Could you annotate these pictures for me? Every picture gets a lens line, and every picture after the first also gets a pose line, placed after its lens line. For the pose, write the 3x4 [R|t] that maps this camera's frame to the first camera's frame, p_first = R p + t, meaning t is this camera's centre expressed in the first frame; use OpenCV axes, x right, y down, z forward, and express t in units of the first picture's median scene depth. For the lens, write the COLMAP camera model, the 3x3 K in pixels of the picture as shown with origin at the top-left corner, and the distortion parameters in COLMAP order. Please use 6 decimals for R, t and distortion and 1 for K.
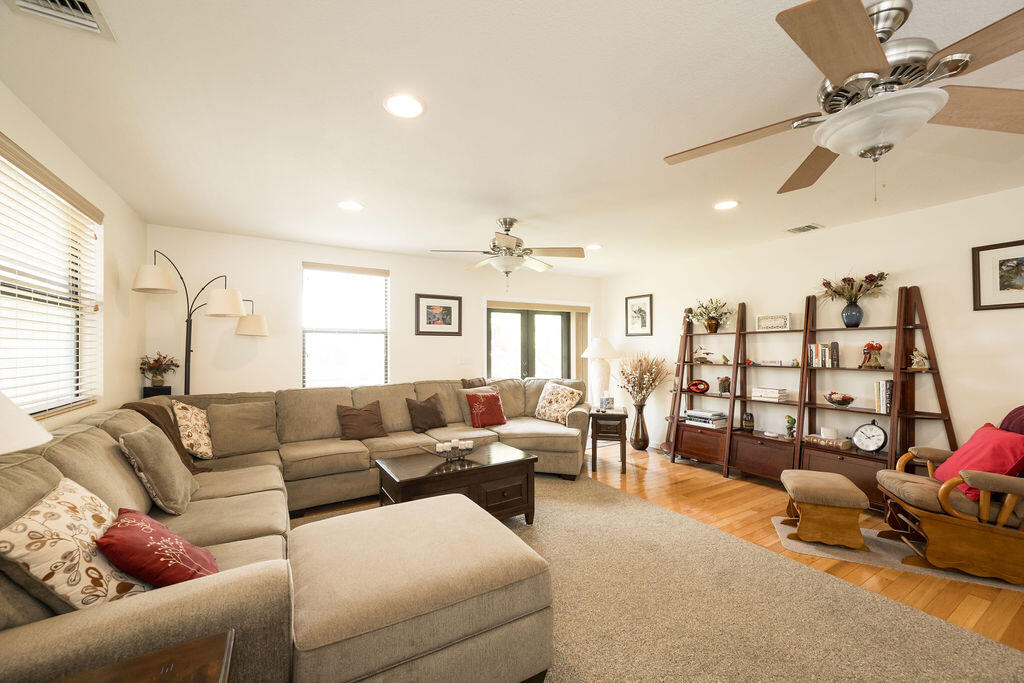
lens RADIAL K [[398.7, 0, 506.4], [0, 398.7, 345.7], [0, 0, 1]] dist [-0.002630, 0.001281]
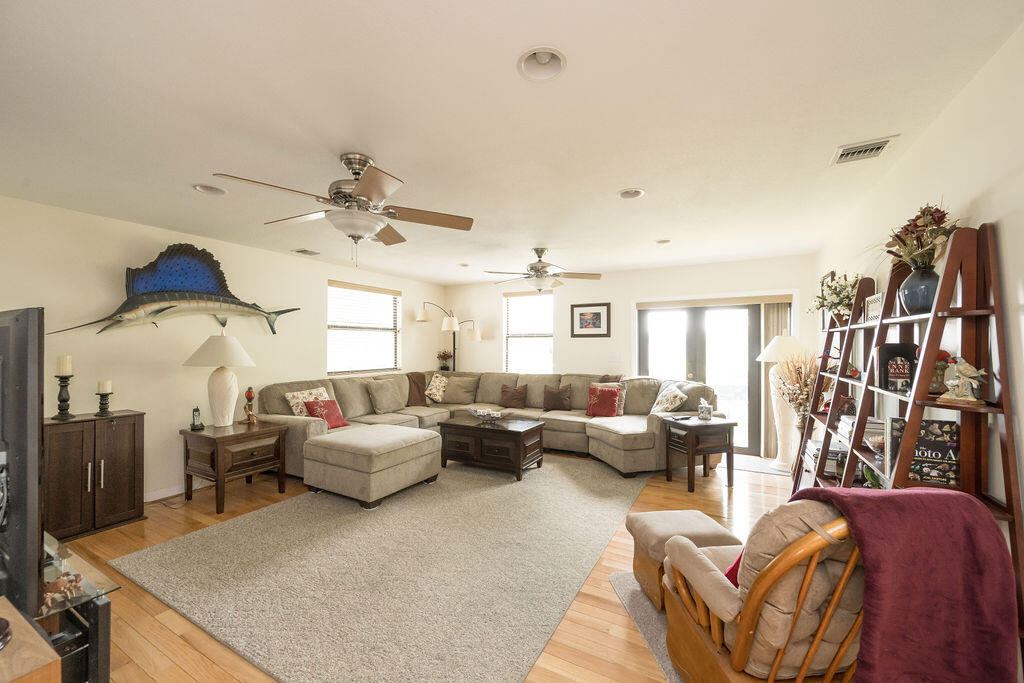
lens RADIAL K [[398.7, 0, 511.2], [0, 398.7, 340.9], [0, 0, 1]] dist [-0.002630, 0.001281]
pose [[0.514643, -0.007758, -0.857369, 0.823119], [0.005588, 0.999968, -0.005694, -0.009938], [0.857386, -0.001861, 0.514670, 0.197836]]
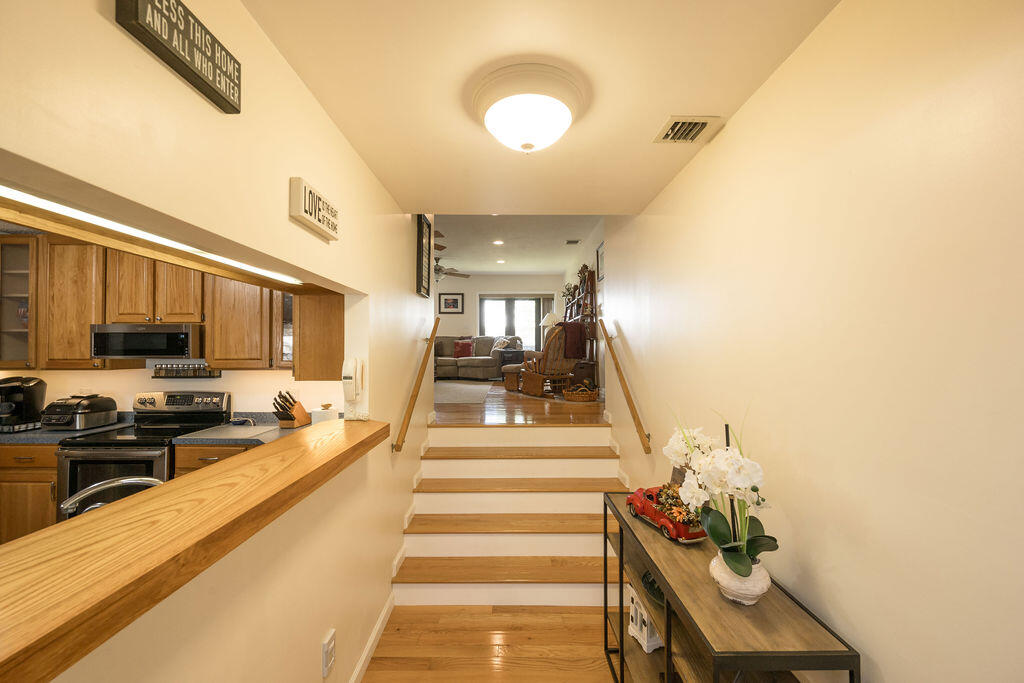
lens RADIAL K [[398.7, 0, 512.1], [0, 398.7, 346.4], [0, 0, 1]] dist [-0.002630, 0.001281]
pose [[0.866378, -0.001931, -0.499384, 1.180198], [0.002155, 0.999998, -0.000127, 0.149092], [0.499384, -0.000966, 0.866380, -0.597513]]
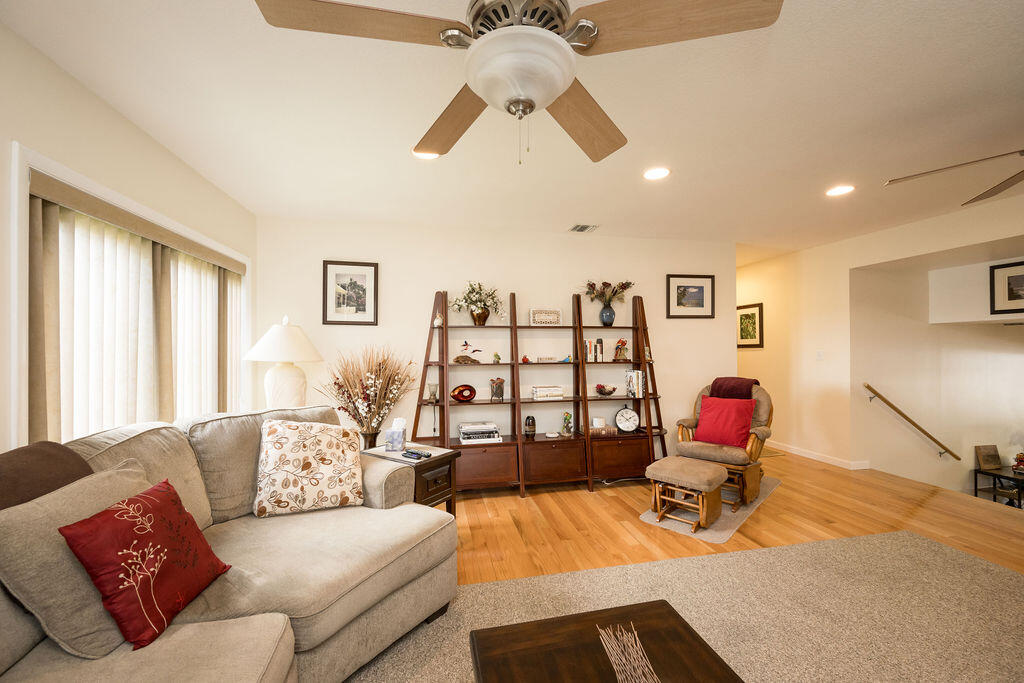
lens RADIAL K [[398.7, 0, 509.4], [0, 398.7, 351.2], [0, 0, 1]] dist [-0.002630, 0.001281]
pose [[0.321835, 0.001122, 0.946795, -0.239948], [-0.002444, 0.999997, -0.000354, 0.020704], [-0.946793, -0.002200, 0.321837, 0.706856]]
